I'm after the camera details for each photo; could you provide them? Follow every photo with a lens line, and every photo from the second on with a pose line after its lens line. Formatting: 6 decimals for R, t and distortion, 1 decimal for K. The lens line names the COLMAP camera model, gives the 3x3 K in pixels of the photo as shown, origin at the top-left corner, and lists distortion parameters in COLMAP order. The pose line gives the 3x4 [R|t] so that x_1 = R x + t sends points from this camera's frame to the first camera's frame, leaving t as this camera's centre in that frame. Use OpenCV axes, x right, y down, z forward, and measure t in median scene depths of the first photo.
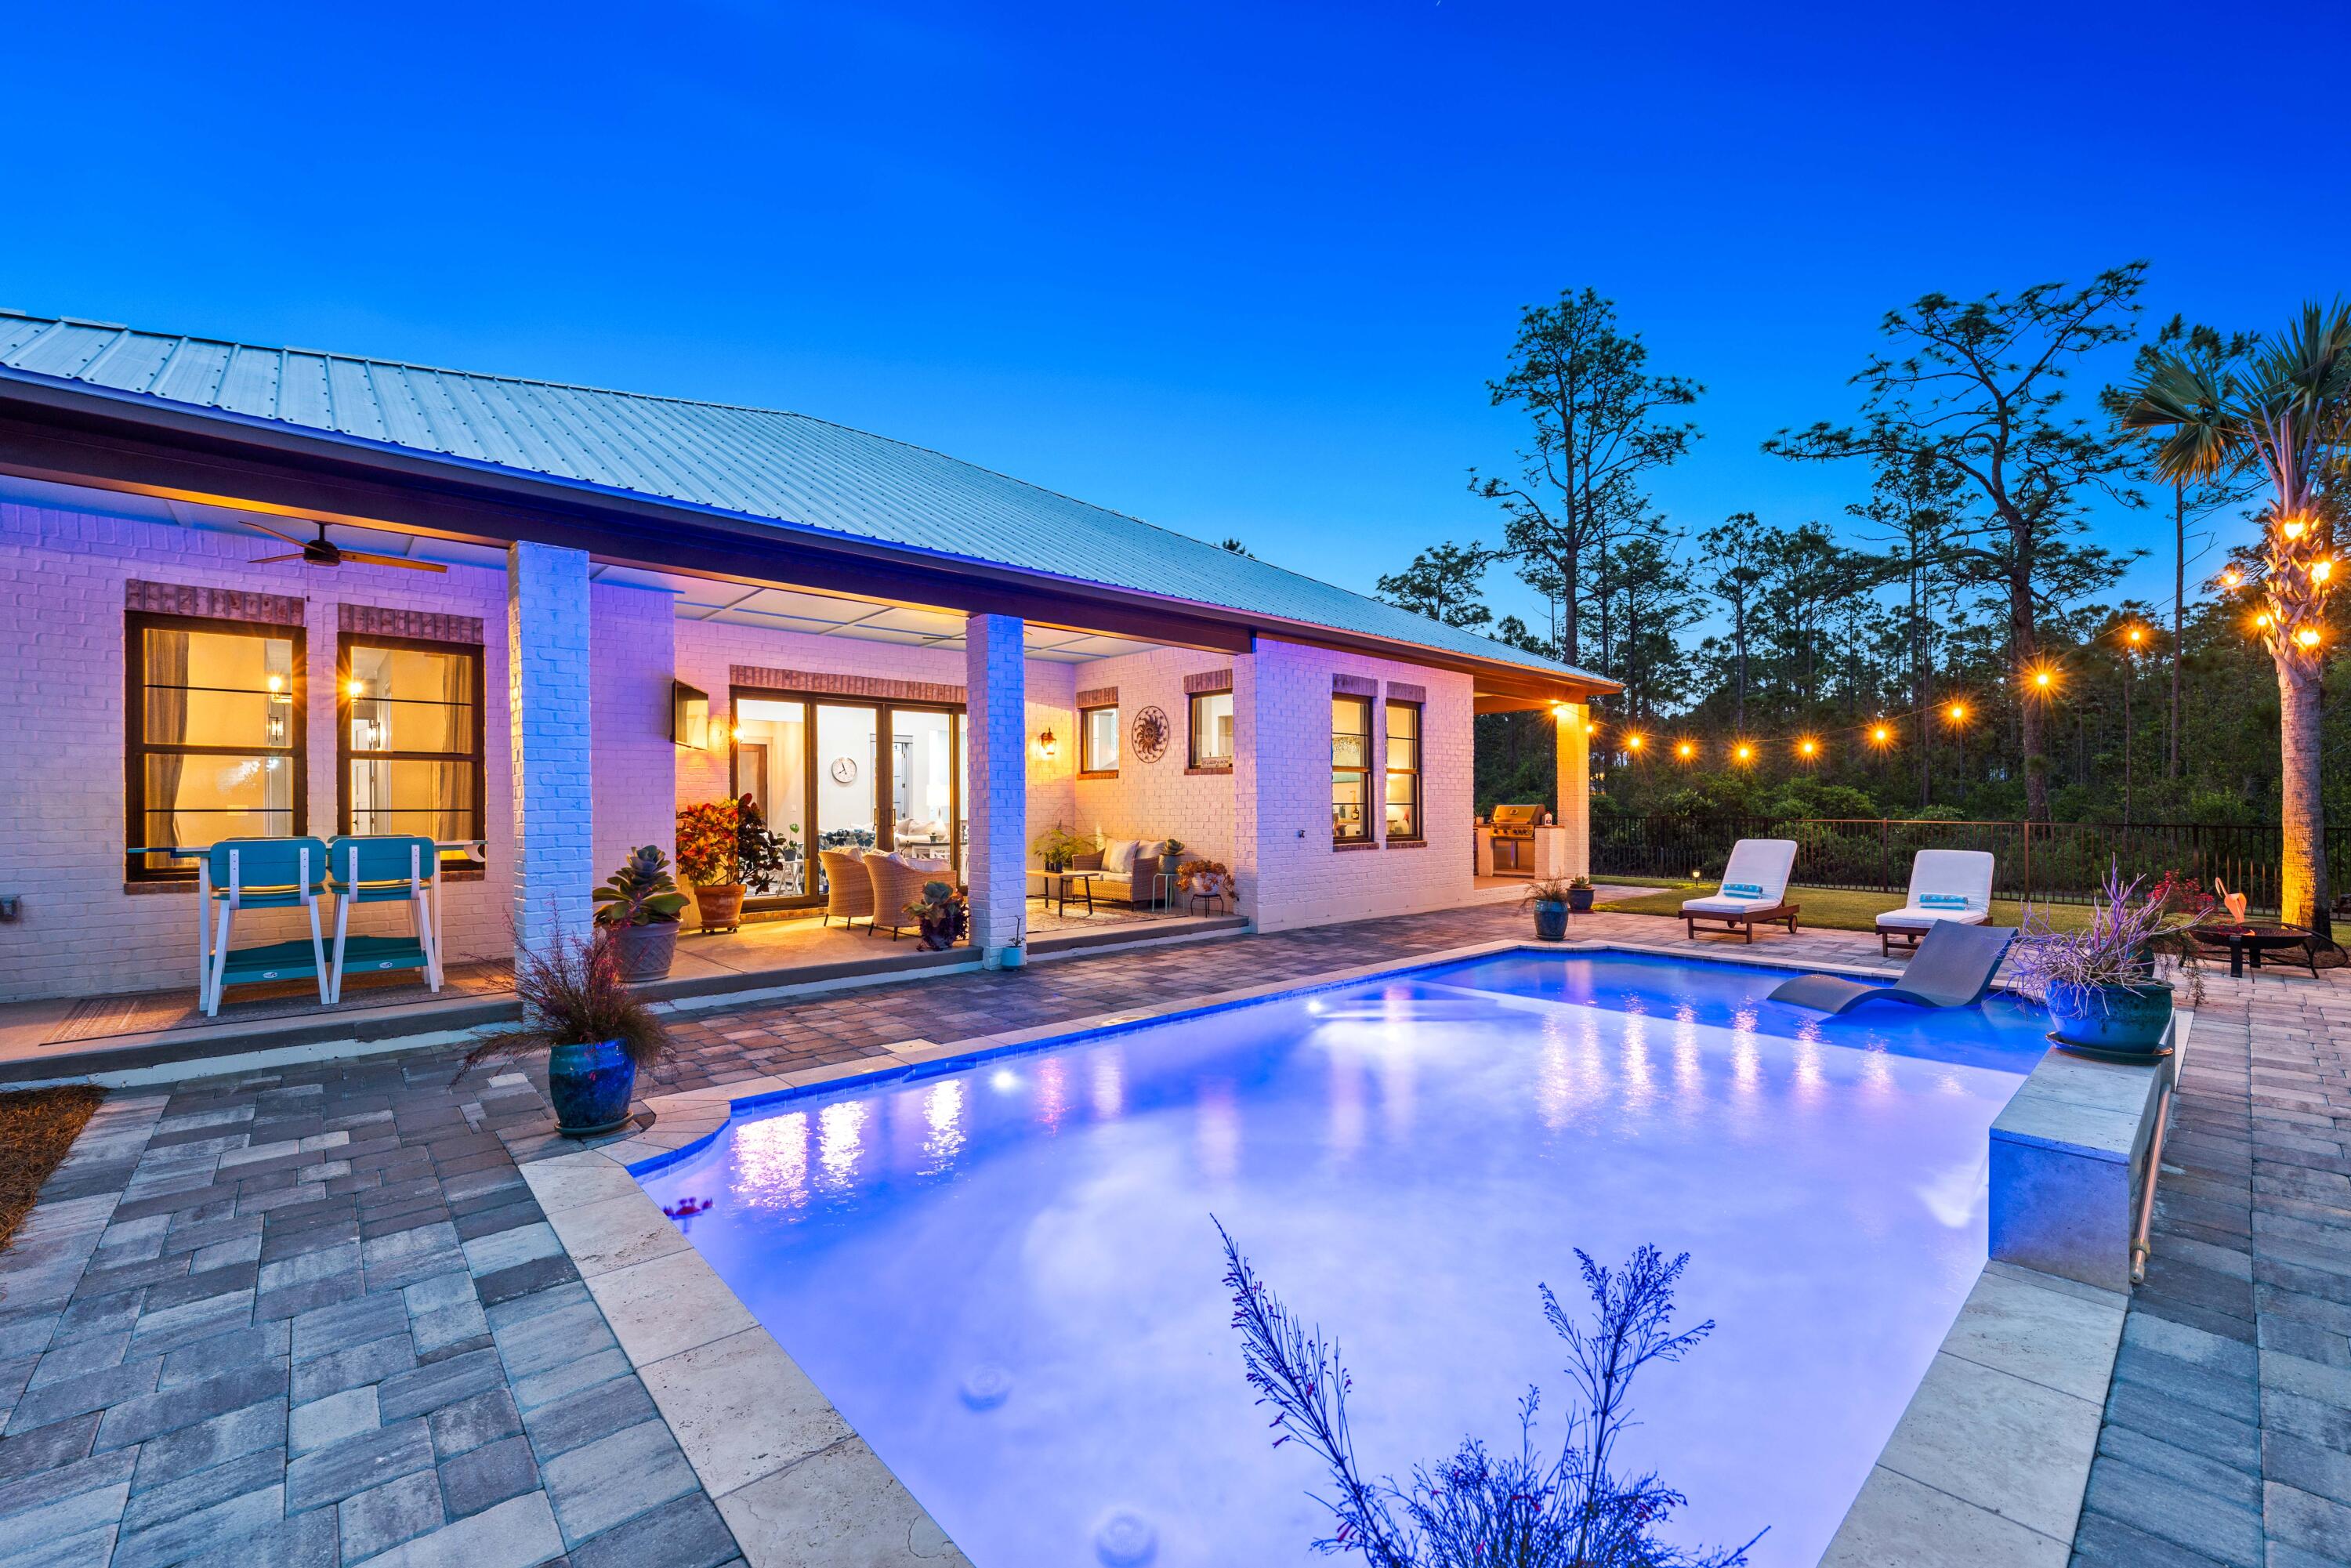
lens RADIAL K [[958.8, 0, 1187.1], [0, 958.8, 809.1], [0, 0, 1]] dist [0.001550, -0.000292]
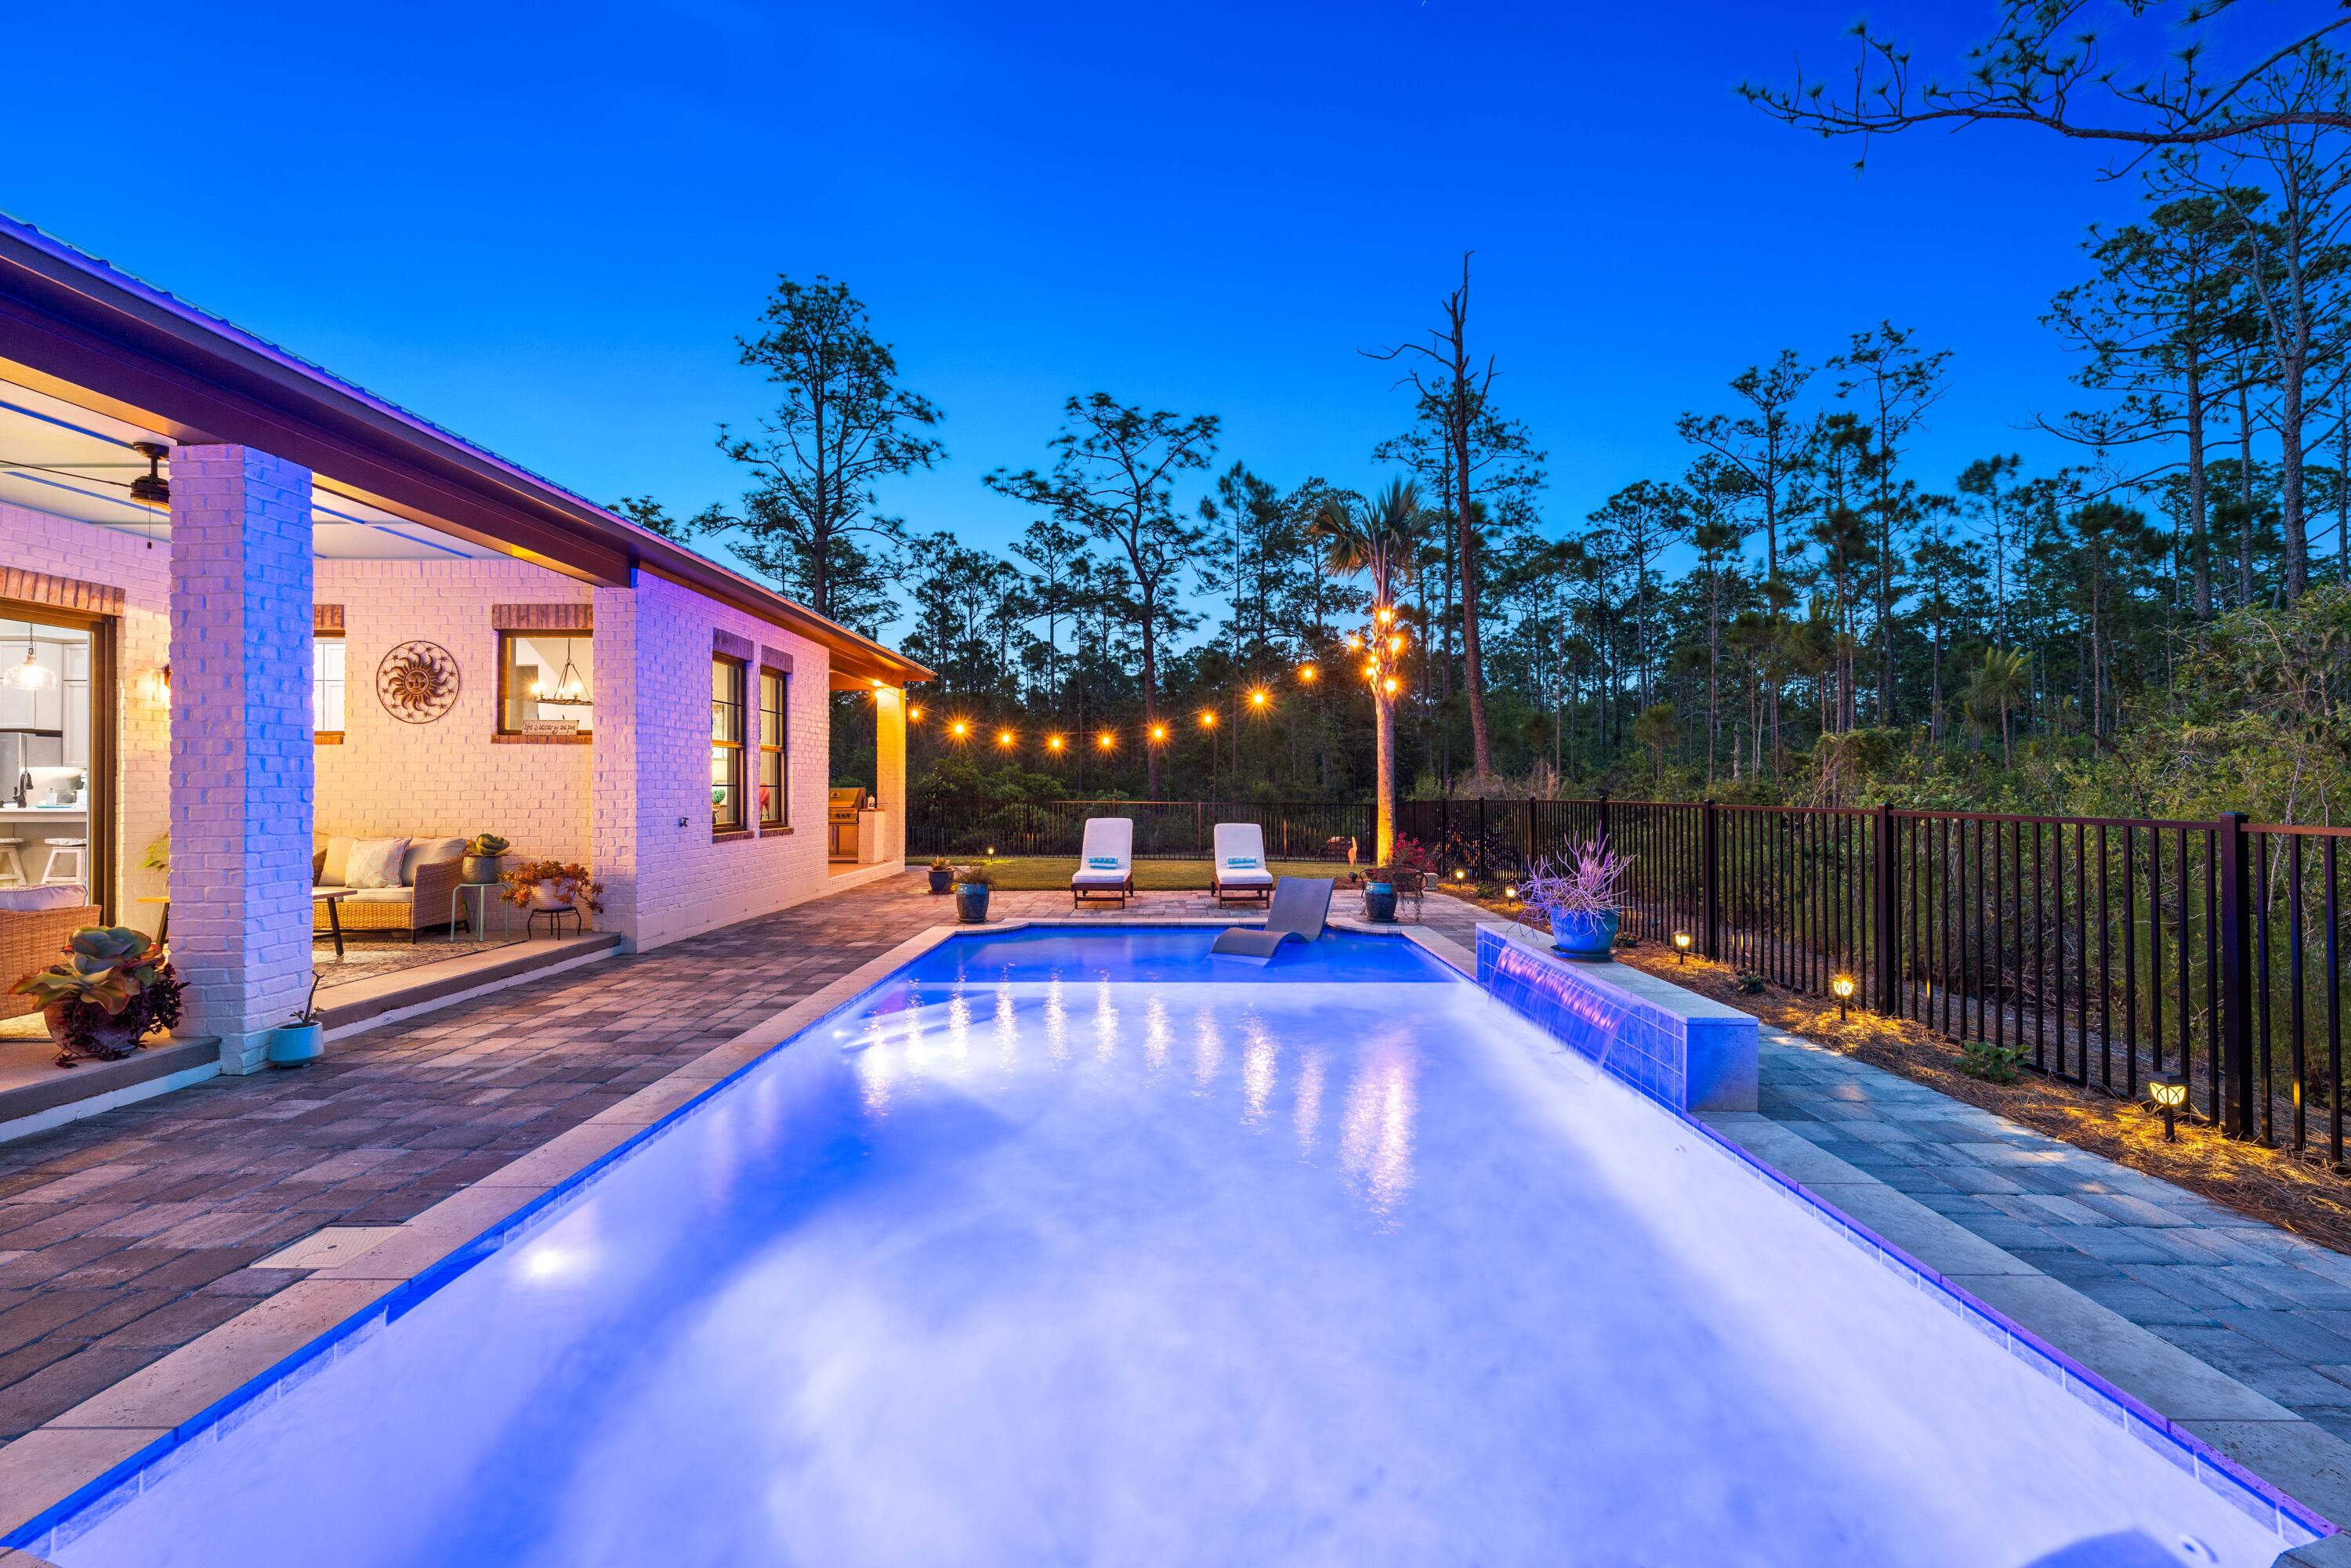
lens RADIAL K [[940.3, 0, 1175.5], [0, 940.3, 784.0], [0, 0, 1]] dist [0.001358, -0.000153]
pose [[0.677577, 0.007366, 0.735415, -0.170053], [-0.000448, 0.999954, -0.009603, 0.000981], [-0.735452, 0.006177, 0.677549, 0.152966]]
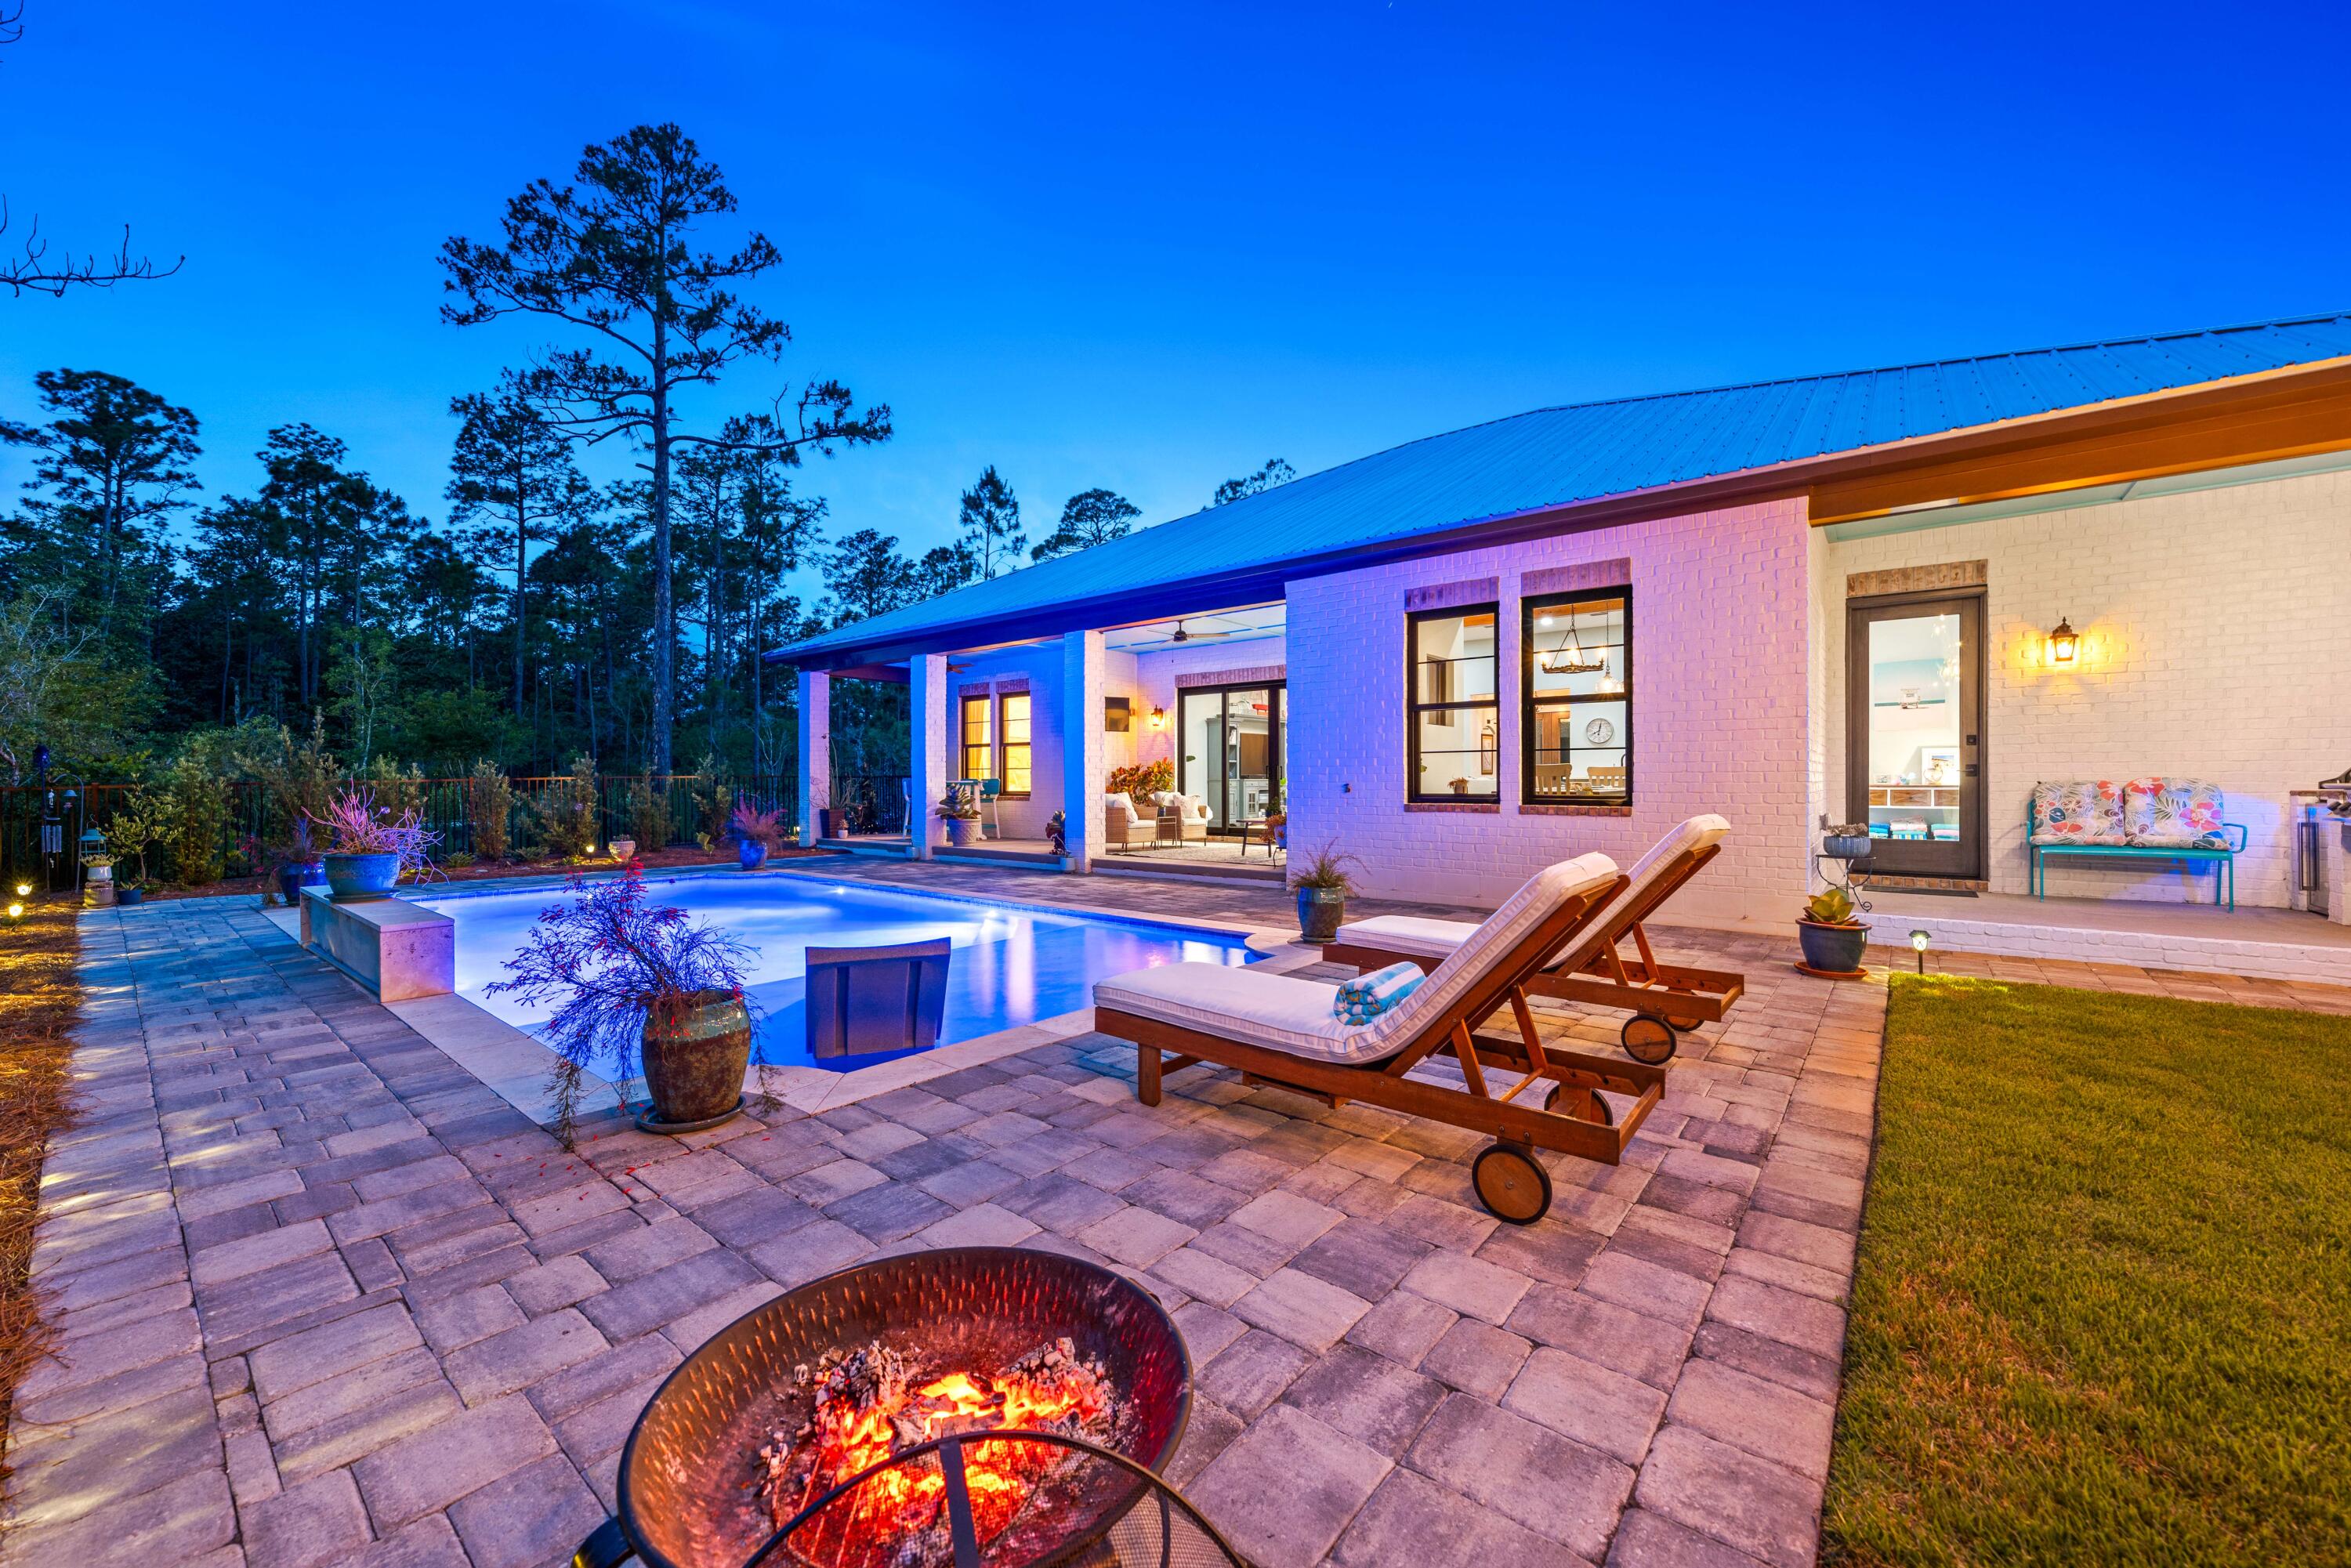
lens RADIAL K [[892.1, 0, 1186.3], [0, 892.1, 783.9], [0, 0, 1]] dist [-0.000181, 0.000053]
pose [[0.141200, 0.004567, -0.989970, 0.852100], [-0.002155, 0.999988, 0.004306, 0.018051], [0.989979, 0.001525, 0.141209, 0.695367]]
